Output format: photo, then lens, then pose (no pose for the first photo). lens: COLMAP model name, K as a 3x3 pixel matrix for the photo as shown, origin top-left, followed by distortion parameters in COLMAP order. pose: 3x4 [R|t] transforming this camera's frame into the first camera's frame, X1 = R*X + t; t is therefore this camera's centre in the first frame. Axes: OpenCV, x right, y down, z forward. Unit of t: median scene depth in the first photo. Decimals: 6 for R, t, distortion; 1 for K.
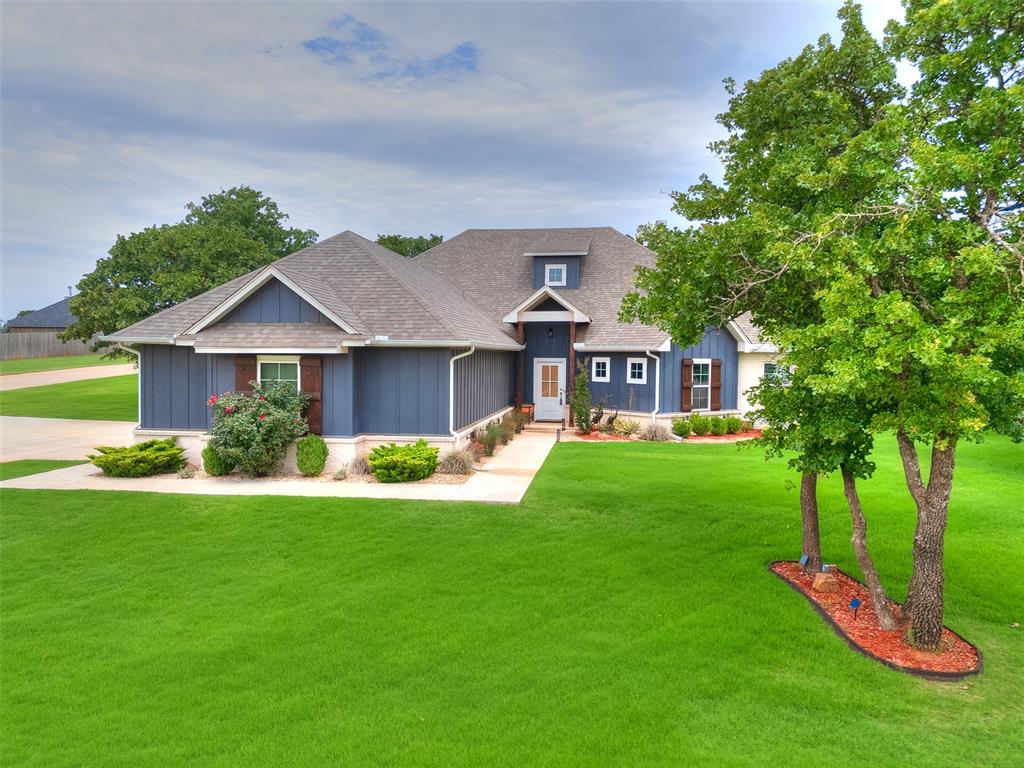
lens RADIAL K [[709.9, 0, 512.0], [0, 709.9, 384.0], [0, 0, 1]] dist [0.002340, 0.000756]
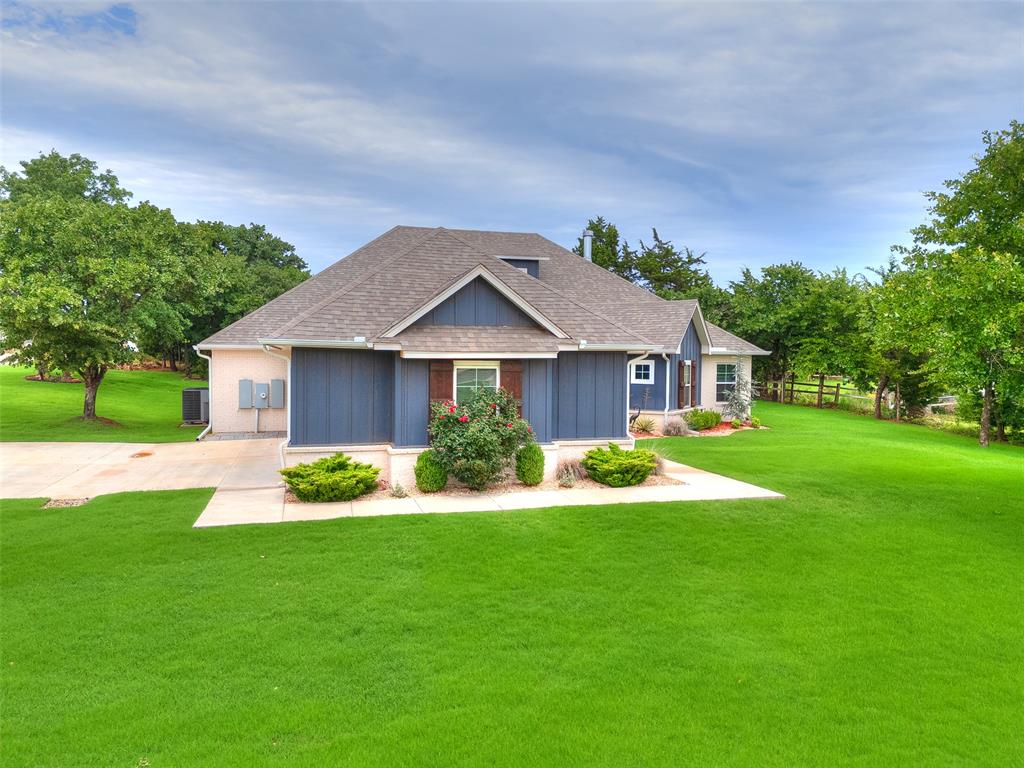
lens RADIAL K [[721.3, 0, 512.0], [0, 721.3, 384.0], [0, 0, 1]] dist [-0.000833, -0.001112]
pose [[0.930355, -0.016988, 0.366267, -0.634086], [0.017075, 0.999850, 0.003003, -0.010944], [-0.366263, 0.003460, 0.930505, 0.090733]]
